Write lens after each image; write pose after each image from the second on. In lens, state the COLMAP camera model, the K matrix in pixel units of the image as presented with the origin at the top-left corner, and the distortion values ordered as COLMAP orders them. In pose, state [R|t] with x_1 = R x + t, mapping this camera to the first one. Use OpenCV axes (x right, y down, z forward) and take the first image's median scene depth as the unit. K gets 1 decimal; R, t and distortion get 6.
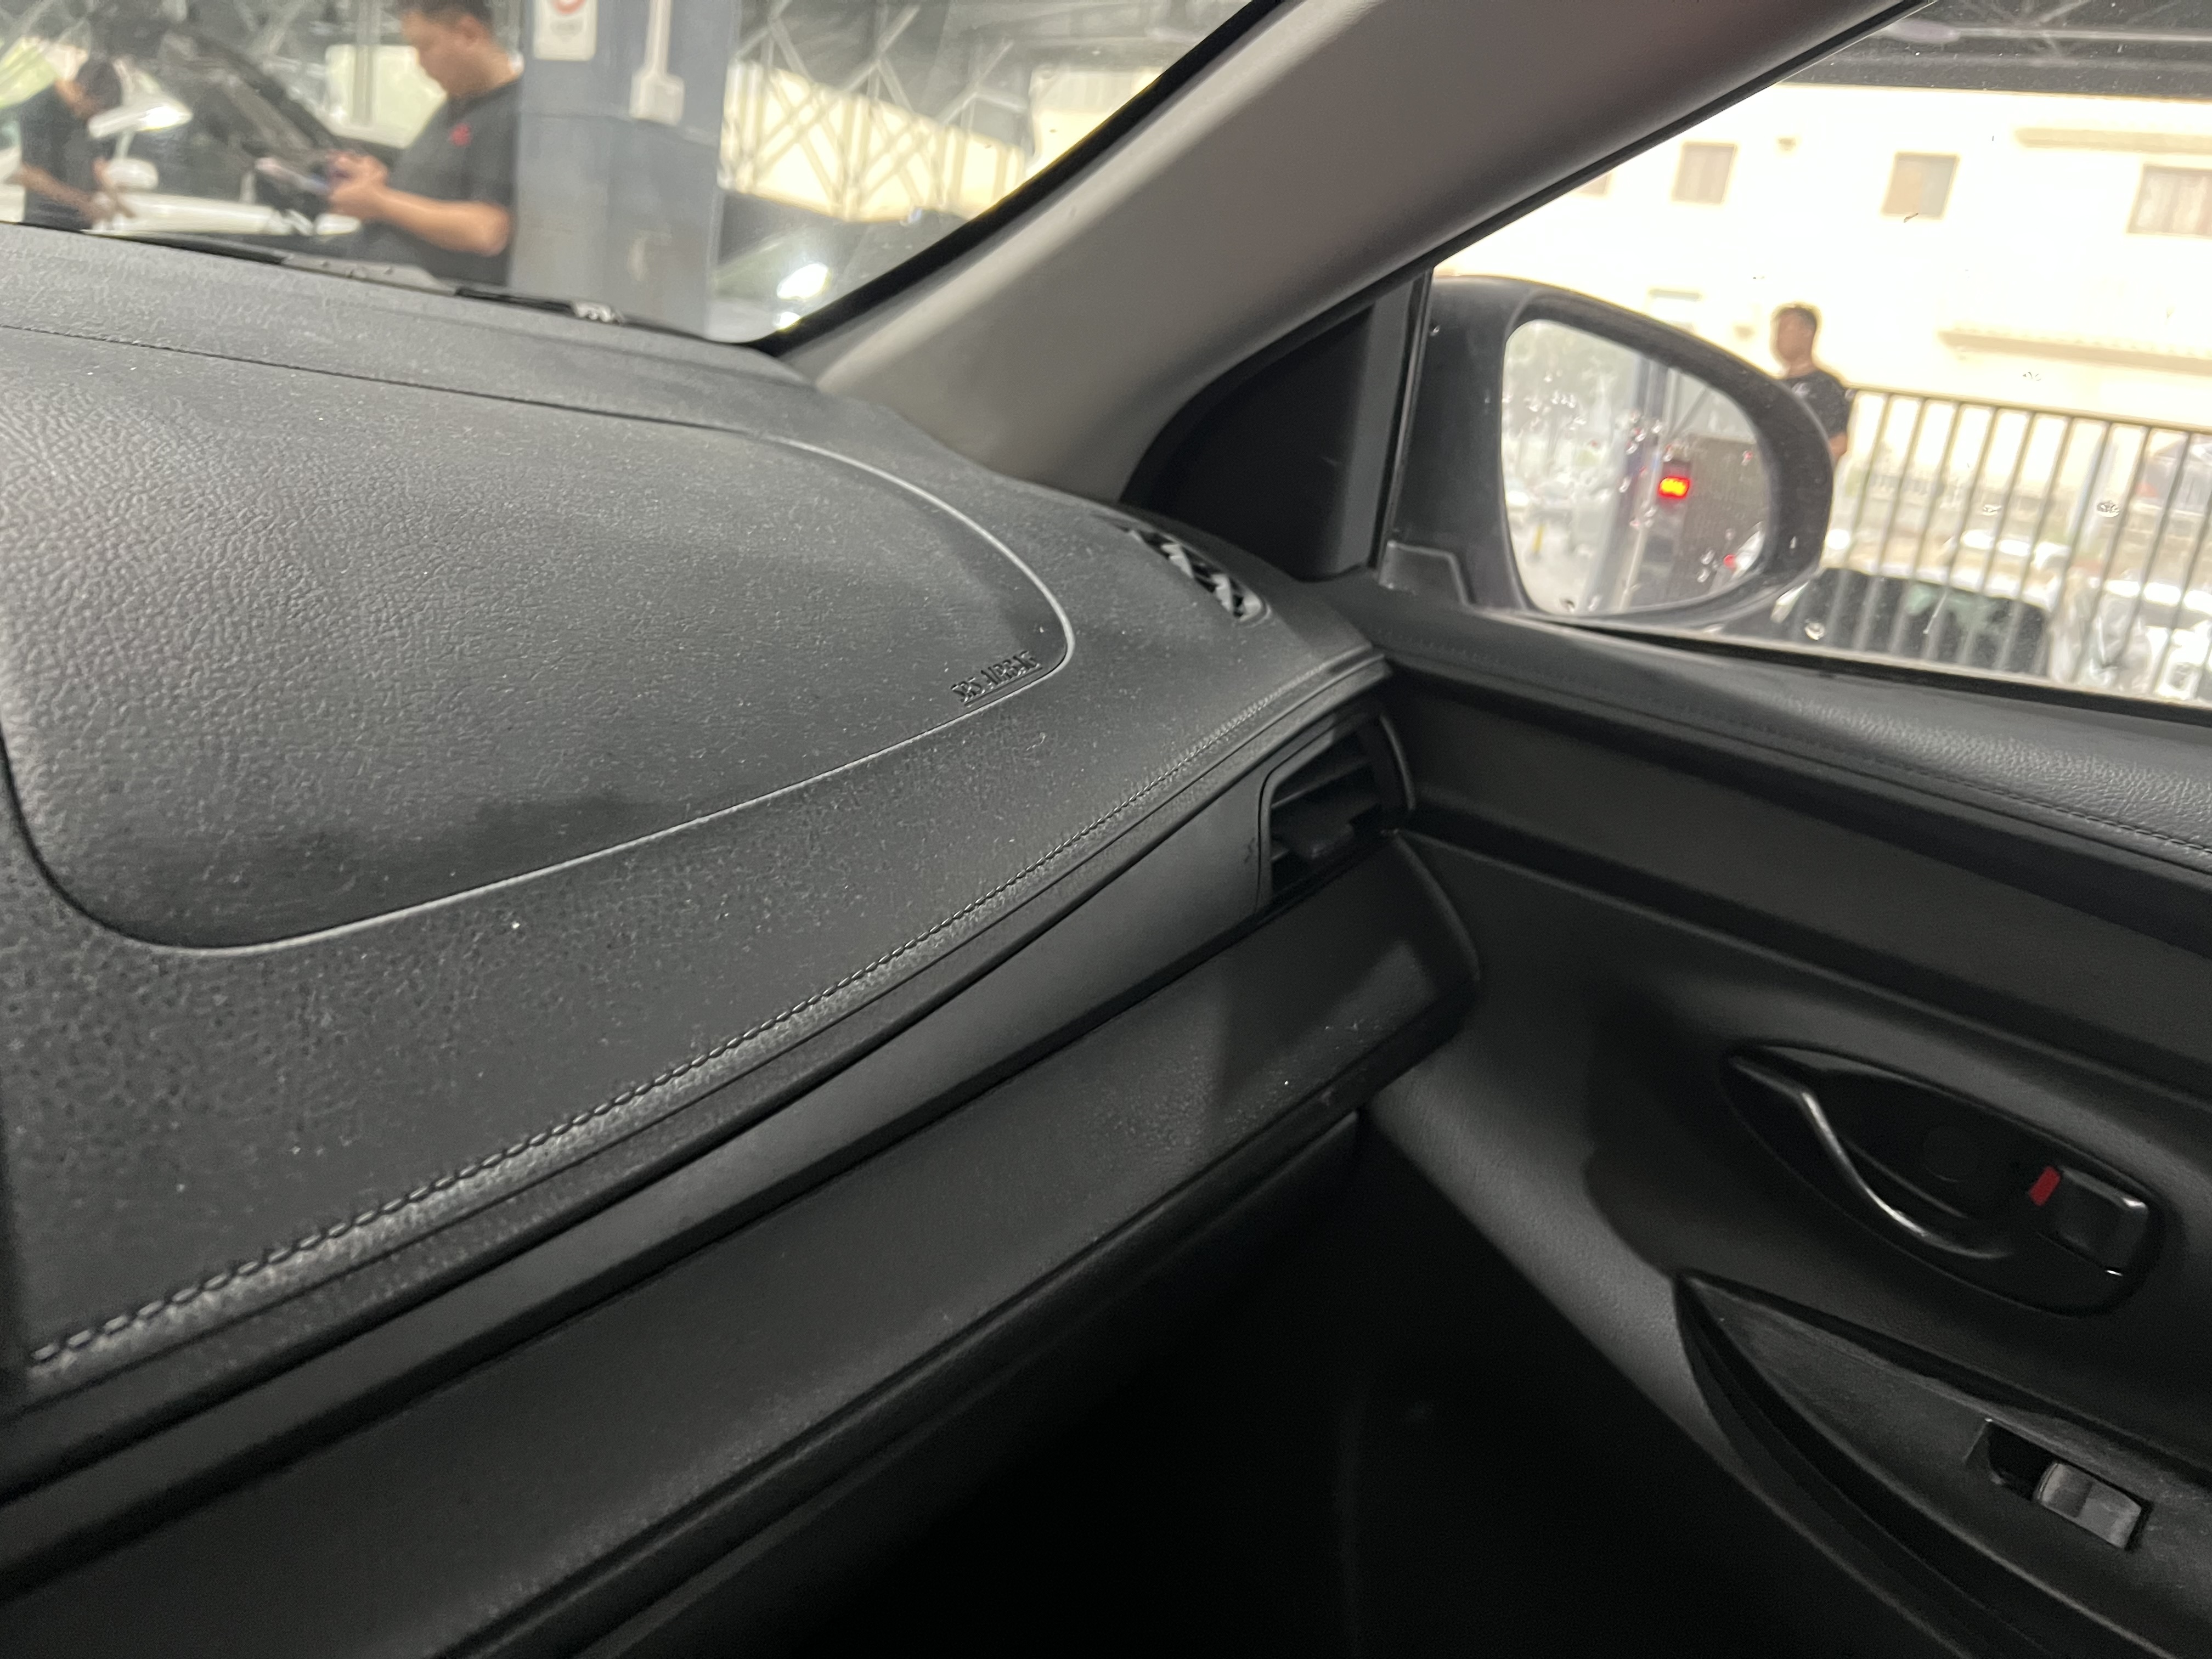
lens RADIAL K [[1646.2, 0, 1087.6], [0, 1646.2, 788.2], [0, 0, 1]] dist [0.005440, 0.002348]
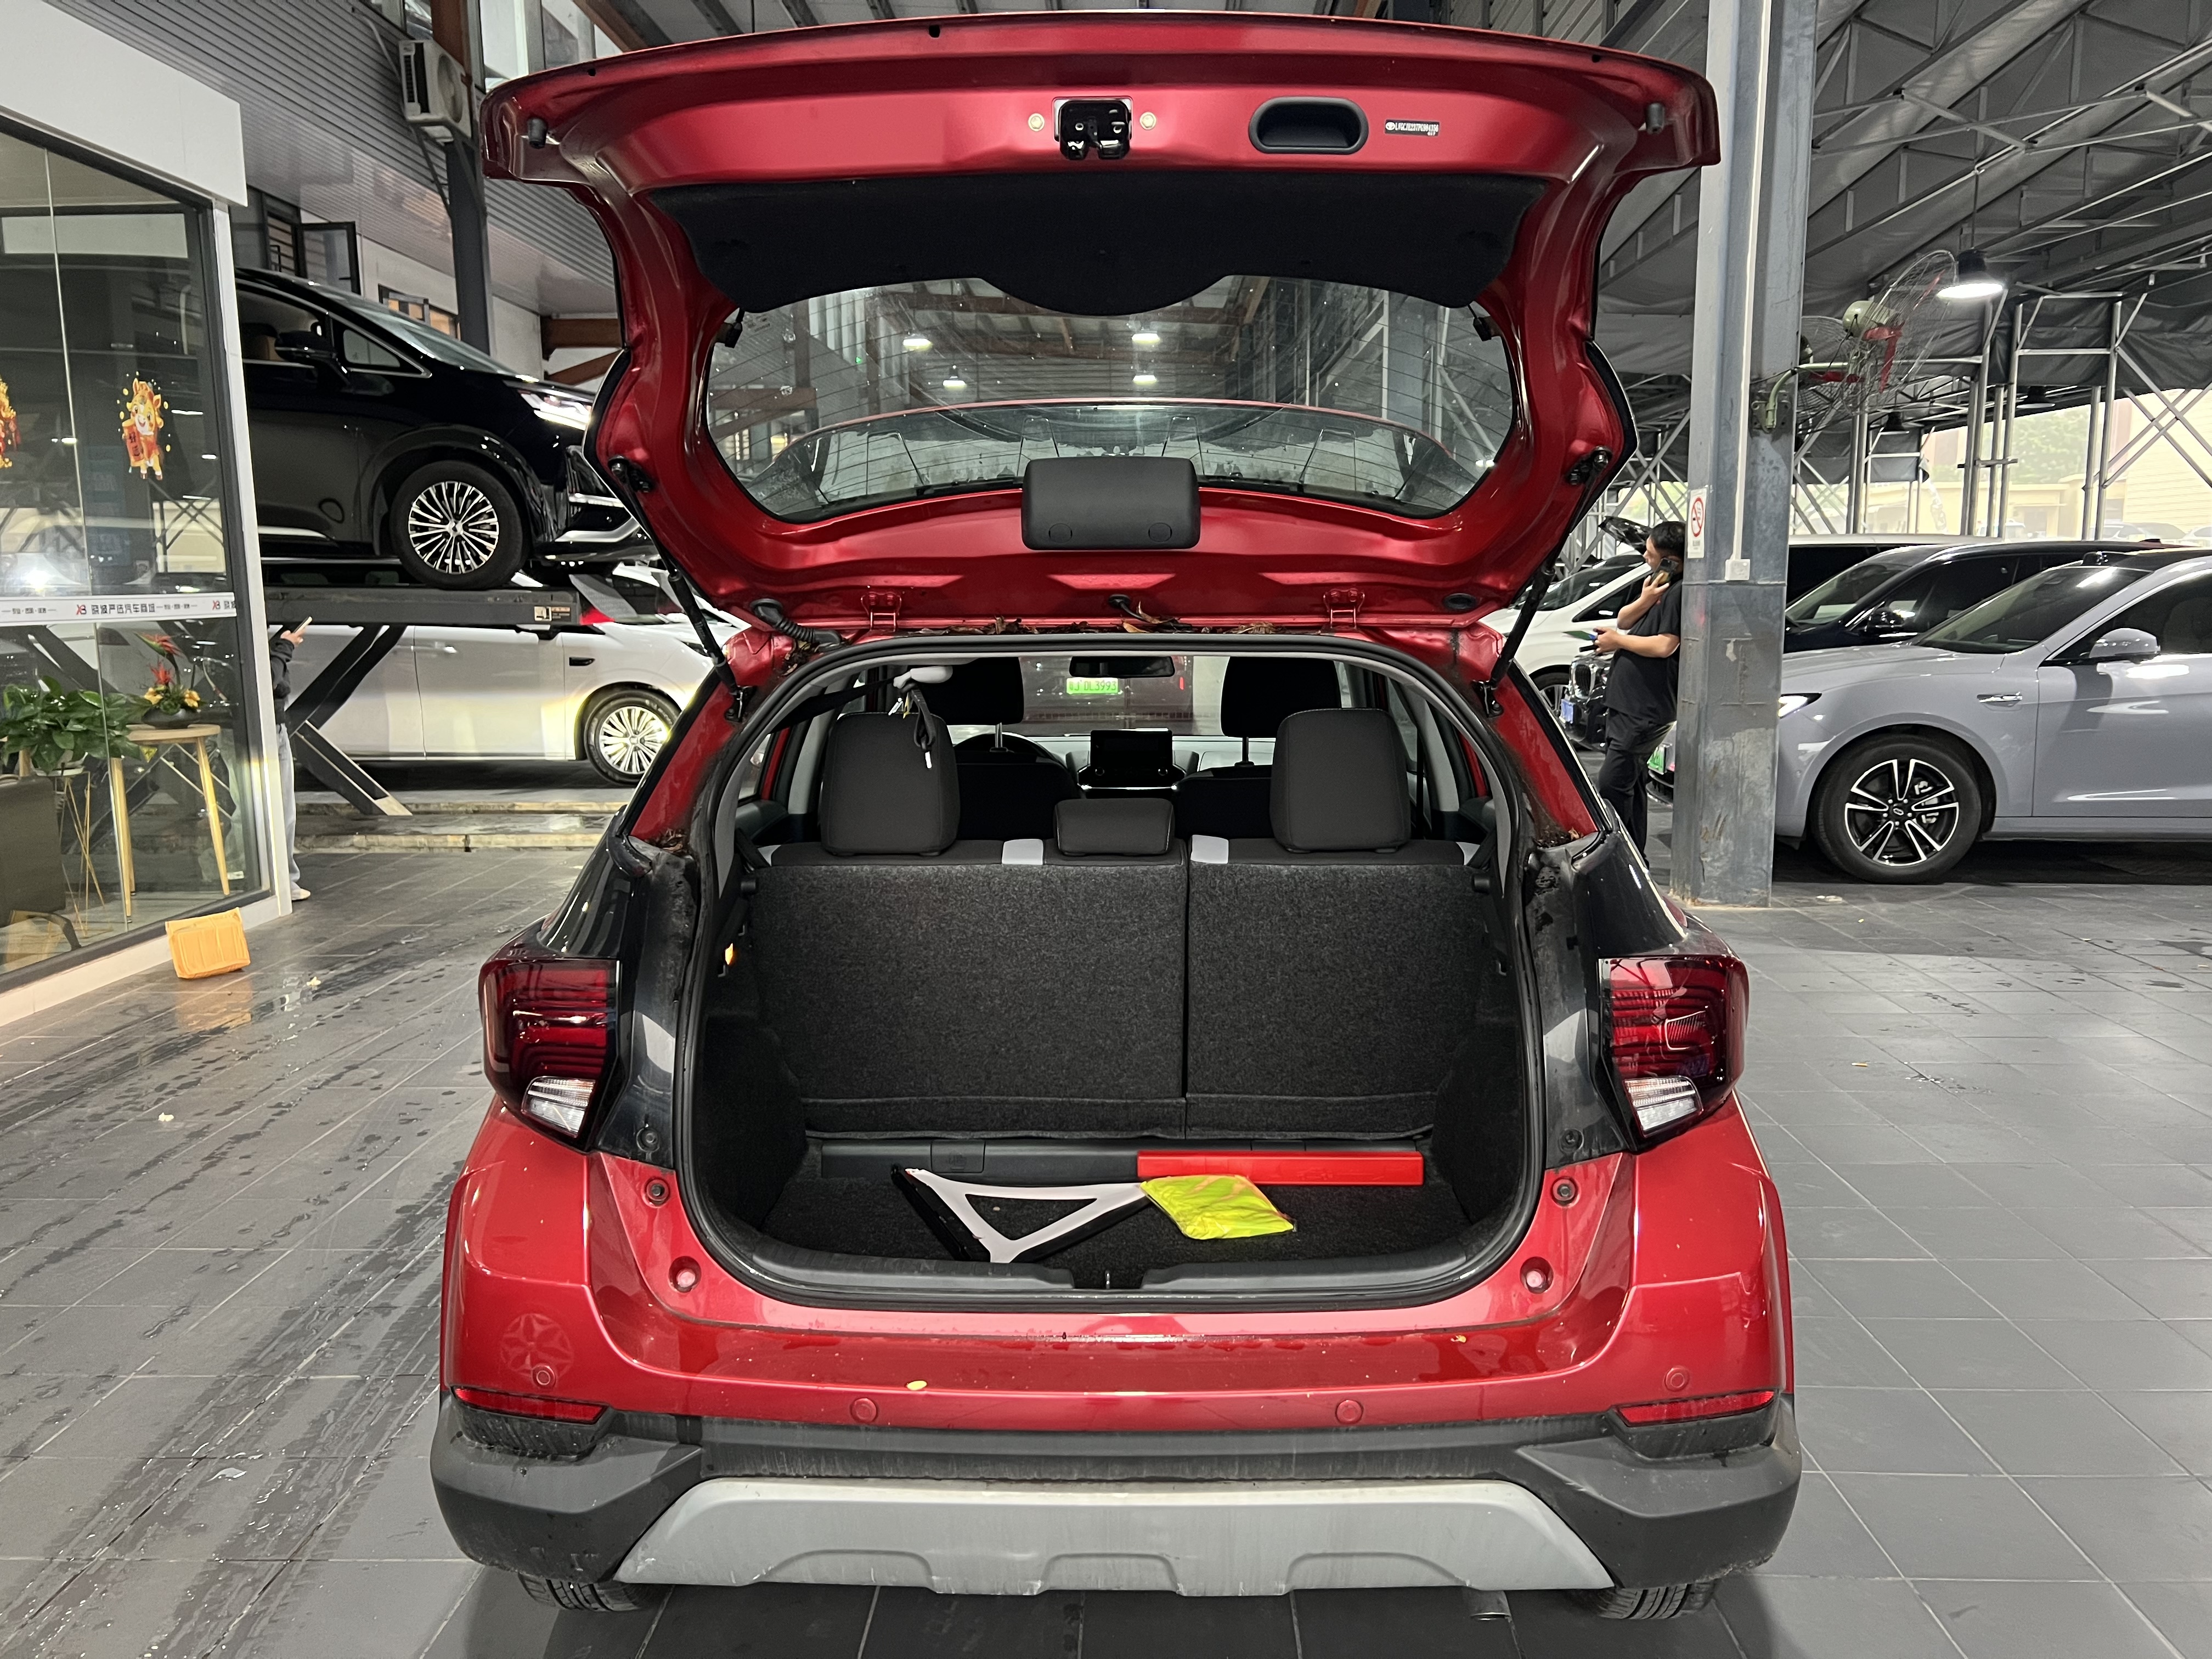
lens RADIAL K [[1675.5, 0, 1106.0], [0, 1675.5, 829.5], [0, 0, 1]] dist [0.045979, -0.054286]
pose [[0.597822, -0.046776, -0.800263, 0.830513], [-0.092434, 0.987615, -0.126778, 0.182049], [0.796282, 0.149762, 0.586094, -0.649503]]
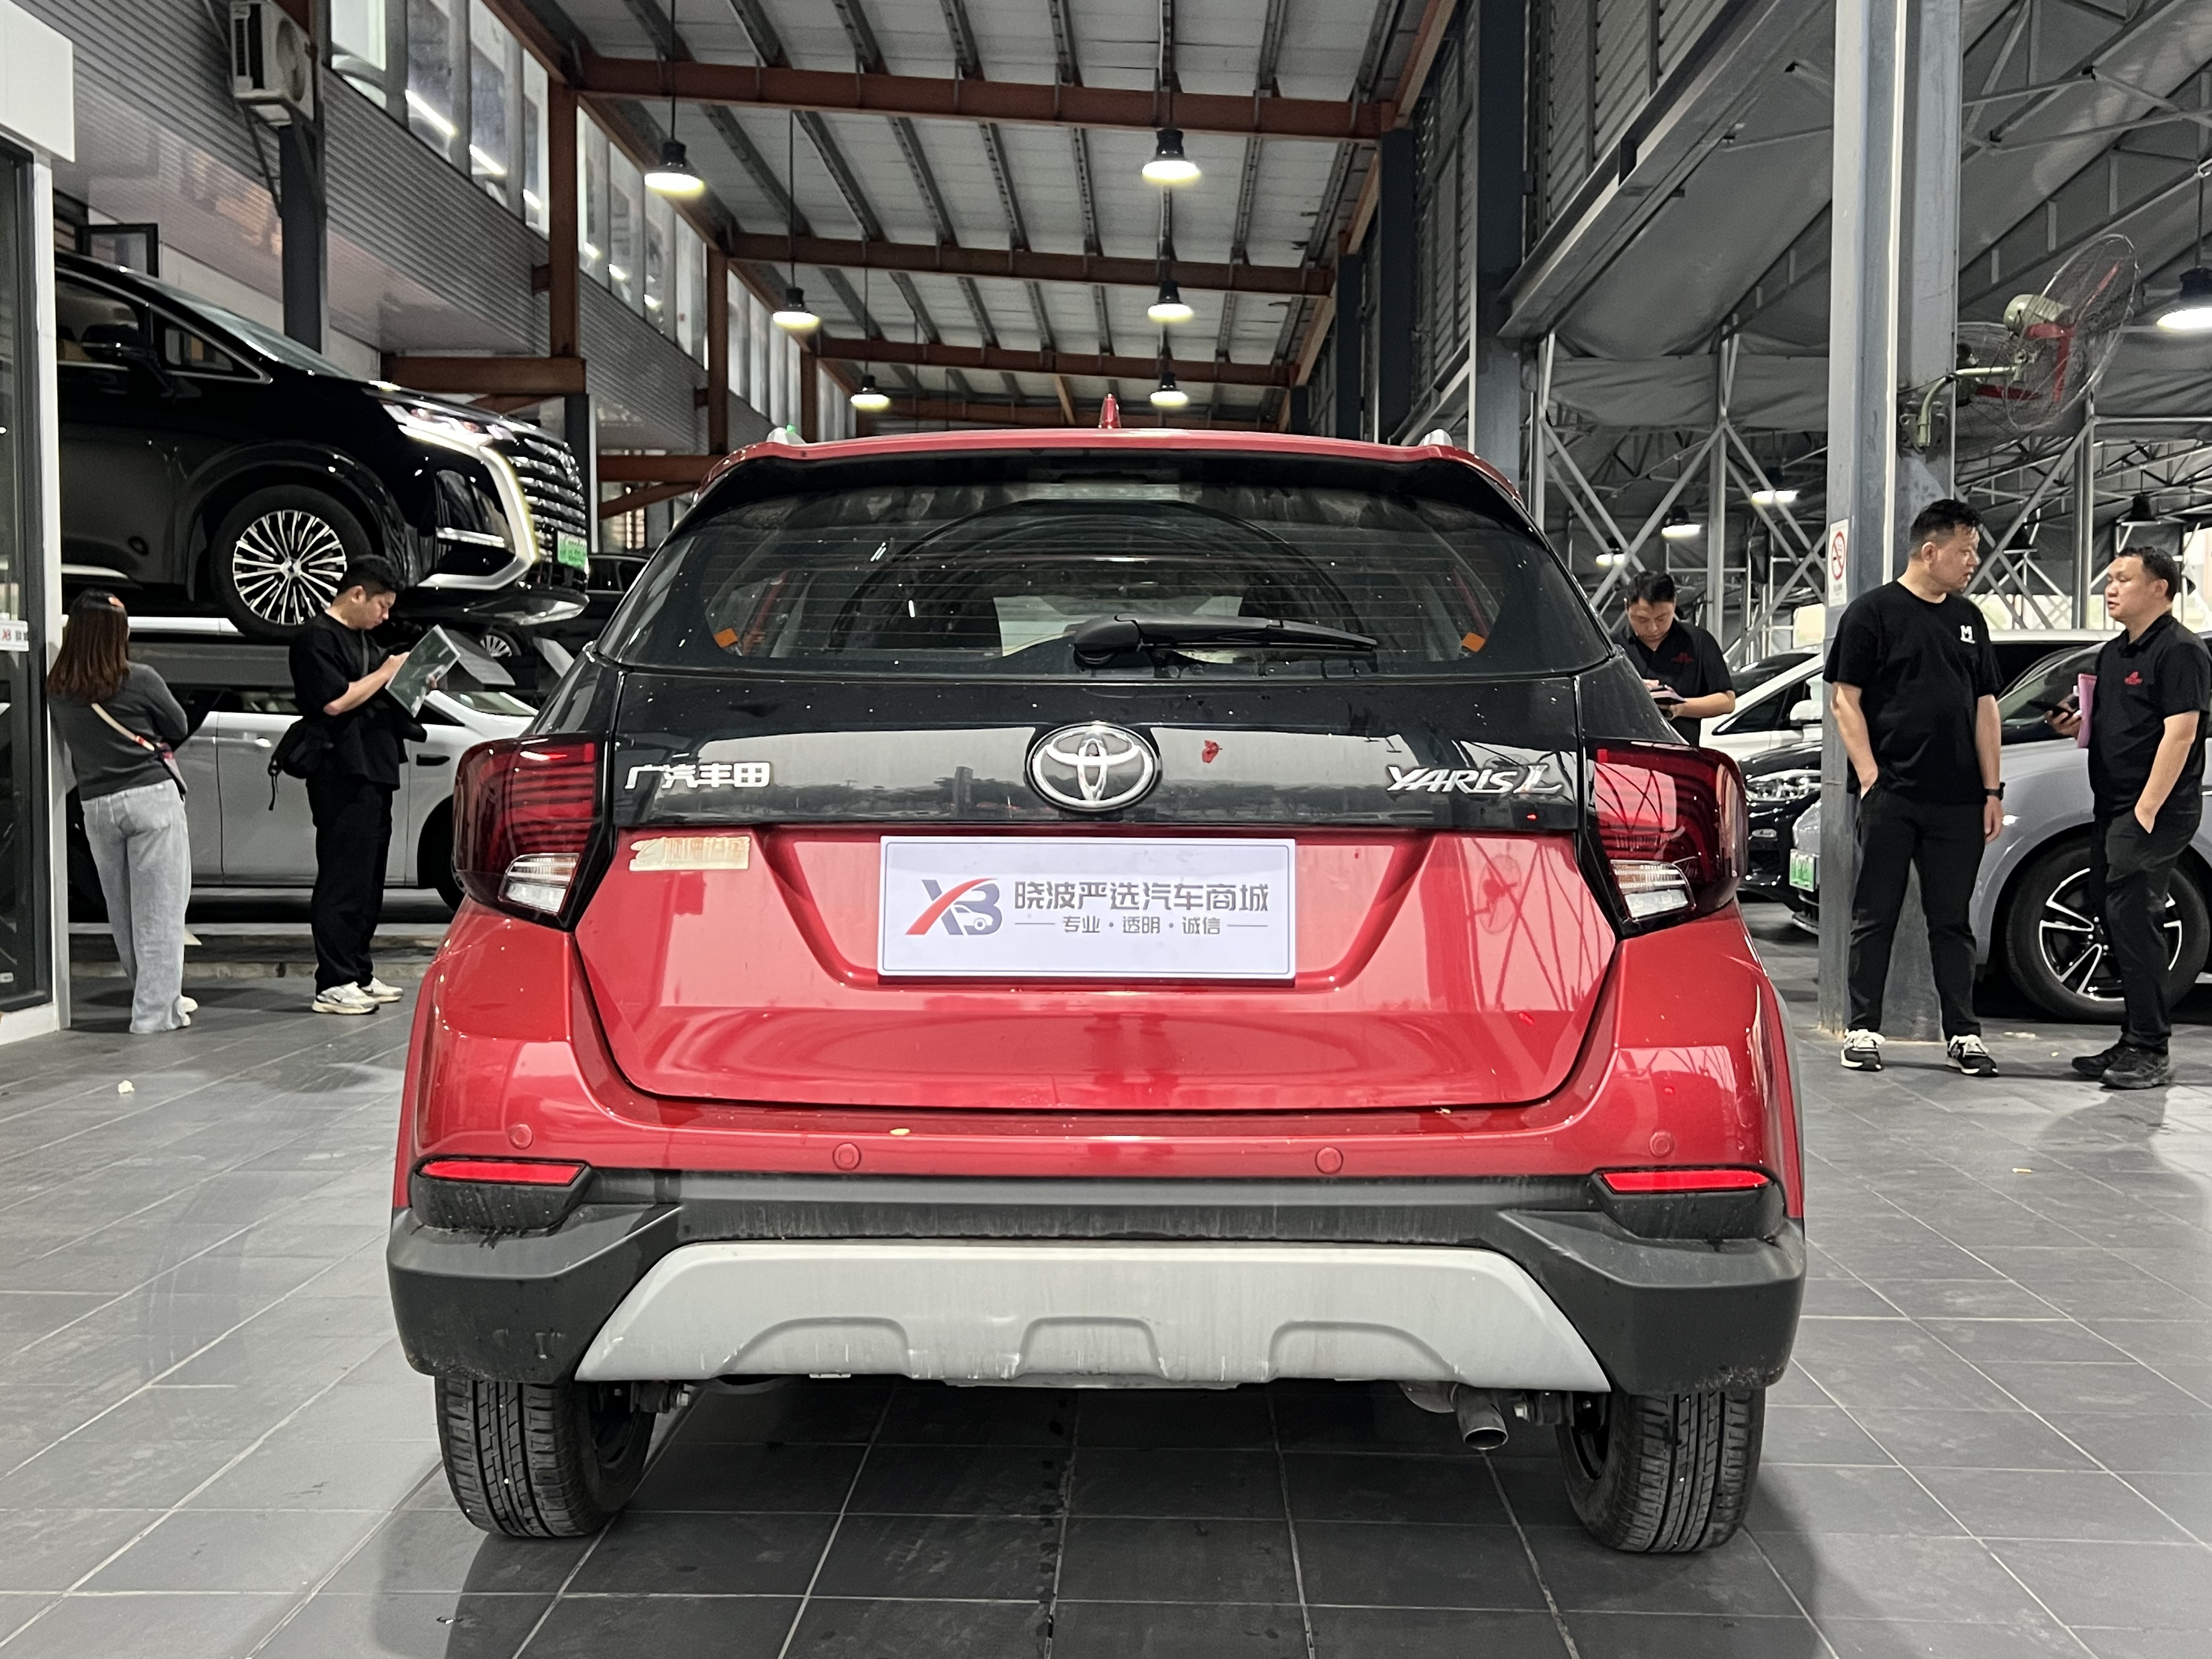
lens RADIAL K [[2290.6, 0, 1118.2], [0, 2290.6, 827.0], [0, 0, 1]] dist [0.080489, -0.161733]
pose [[0.601702, -0.125533, -0.788794, 0.963889], [-0.103752, 0.966921, -0.233024, 0.334905], [0.791953, 0.222050, 0.568774, -0.725244]]
